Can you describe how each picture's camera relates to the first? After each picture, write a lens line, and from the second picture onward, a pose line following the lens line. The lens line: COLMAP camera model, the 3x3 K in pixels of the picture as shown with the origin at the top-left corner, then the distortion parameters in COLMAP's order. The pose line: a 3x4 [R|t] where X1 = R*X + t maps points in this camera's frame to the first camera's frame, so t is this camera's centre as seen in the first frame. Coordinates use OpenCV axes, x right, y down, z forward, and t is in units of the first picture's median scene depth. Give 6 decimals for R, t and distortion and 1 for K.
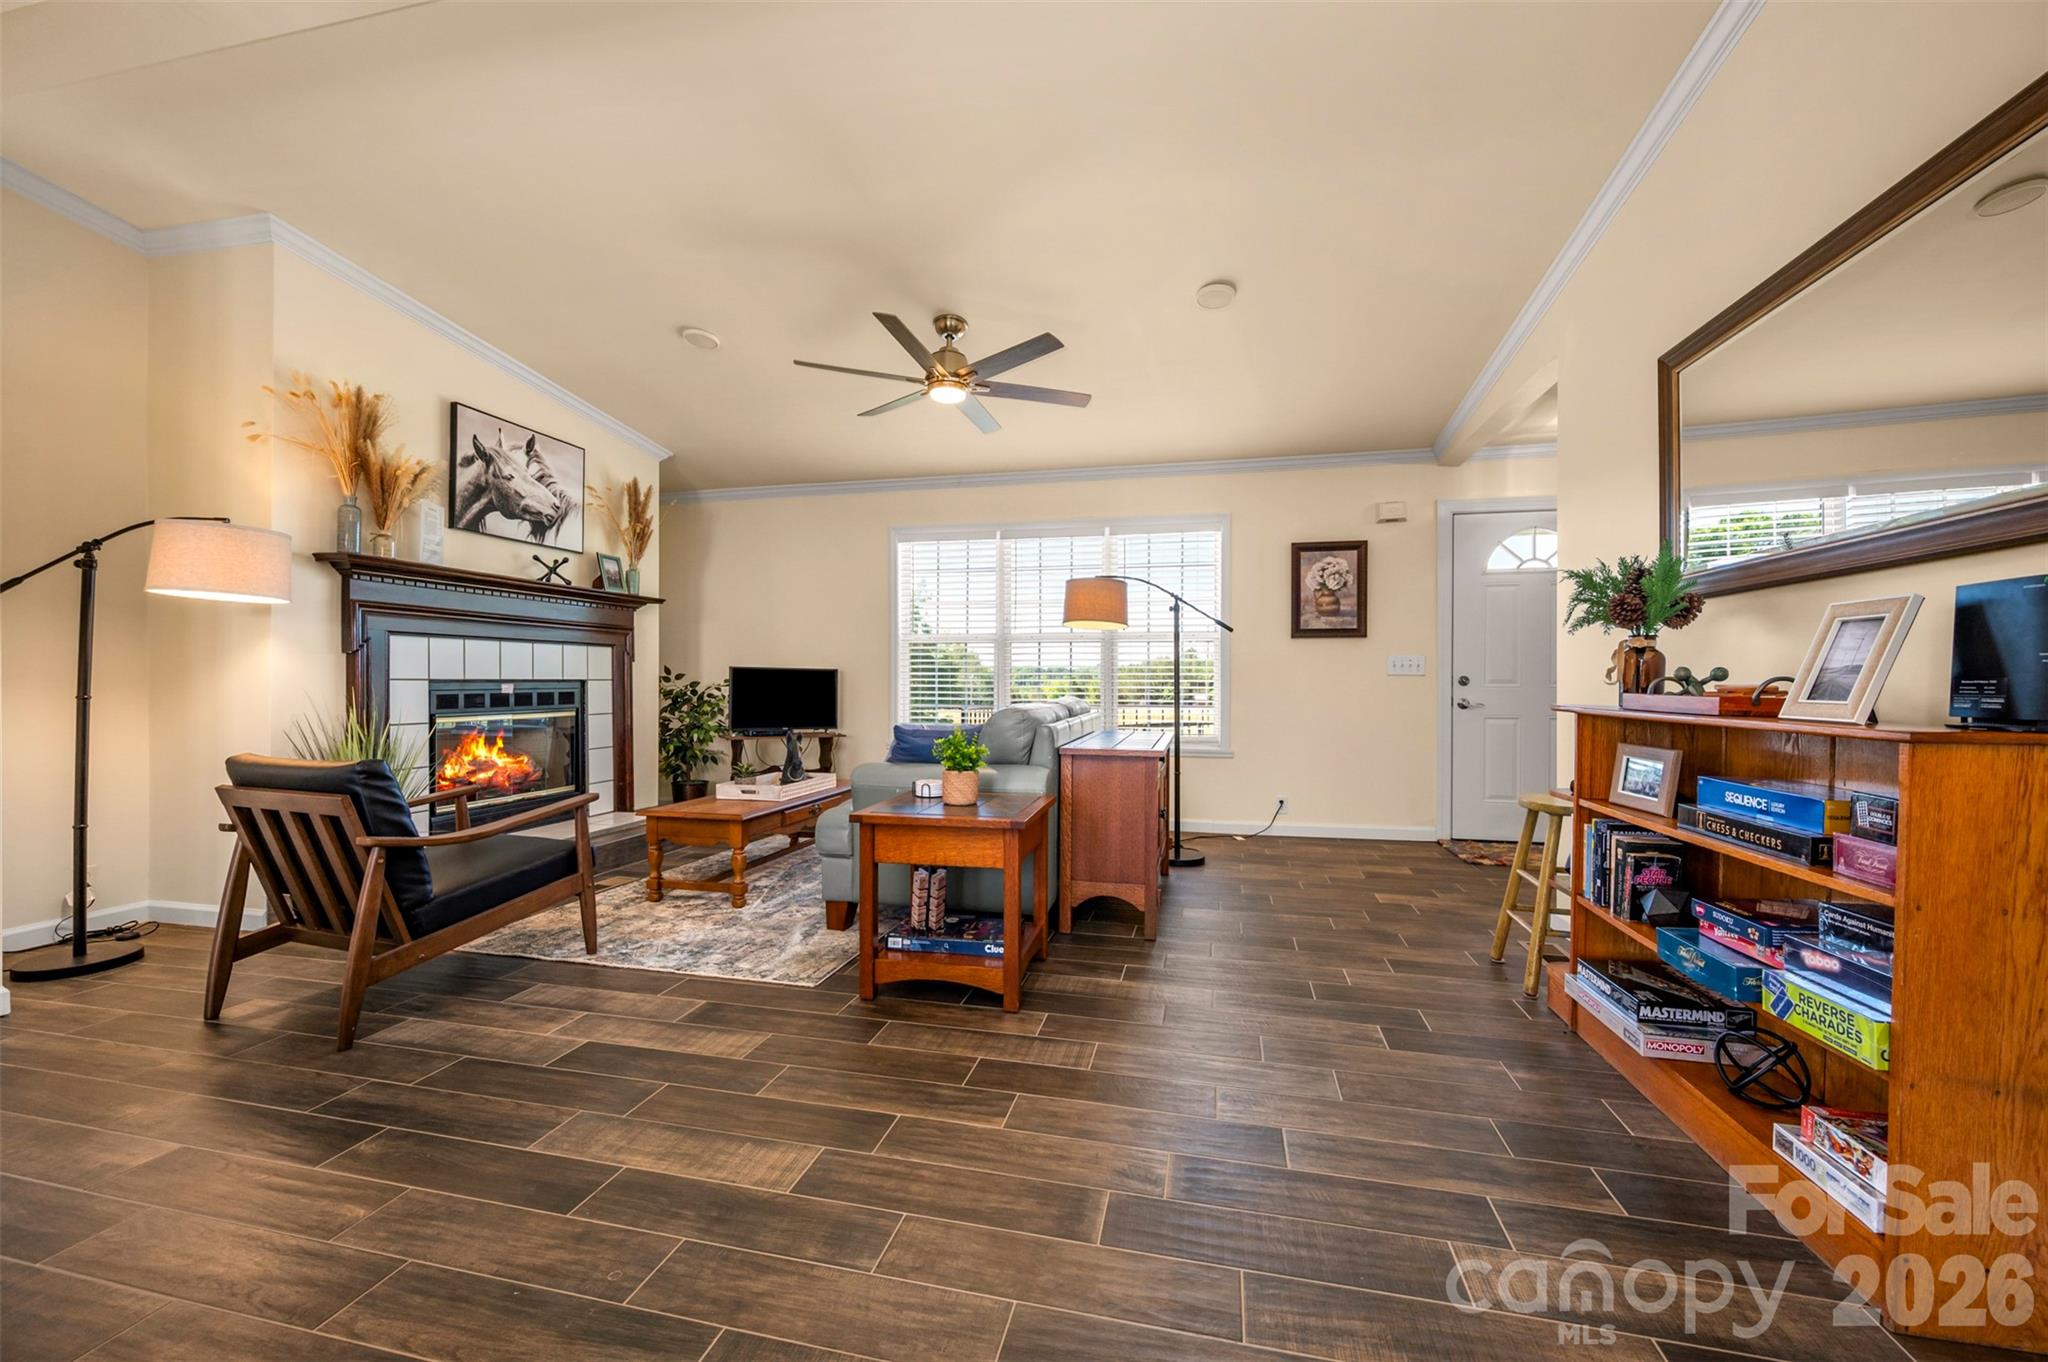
lens RADIAL K [[820.9, 0, 1024.0], [0, 820.9, 681.0], [0, 0, 1]] dist [0.000153, 0.000006]
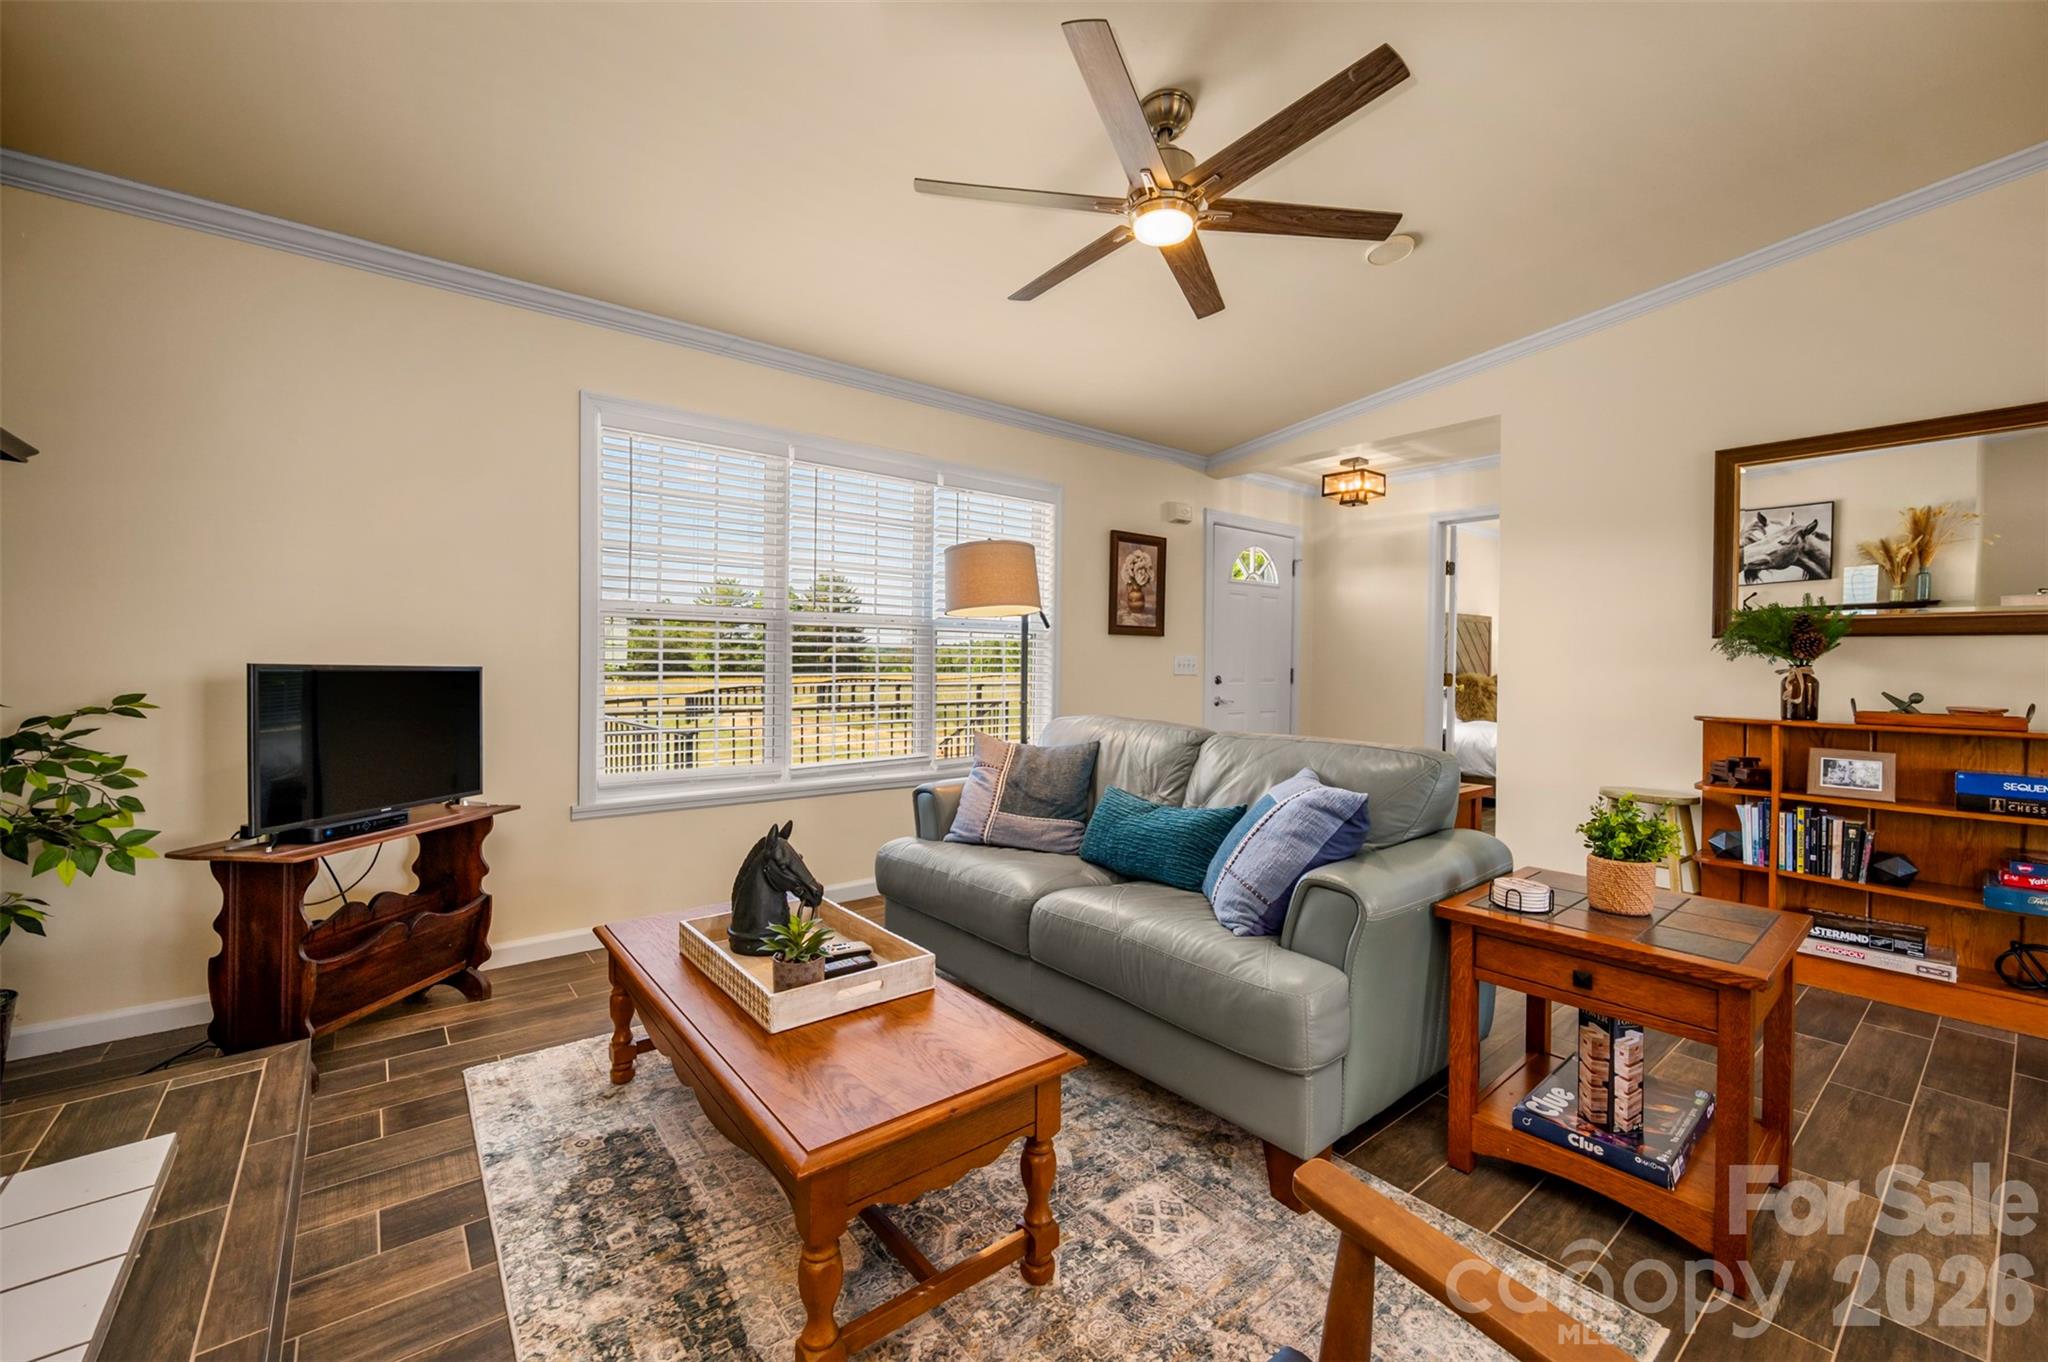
lens RADIAL K [[820.9, 0, 1024.0], [0, 820.9, 681.0], [0, 0, 1]] dist [0.000153, 0.000006]
pose [[0.637761, -0.013519, 0.770115, -0.441767], [-0.009938, 0.999618, 0.025778, -0.023489], [-0.770170, -0.024094, 0.637384, 0.495548]]
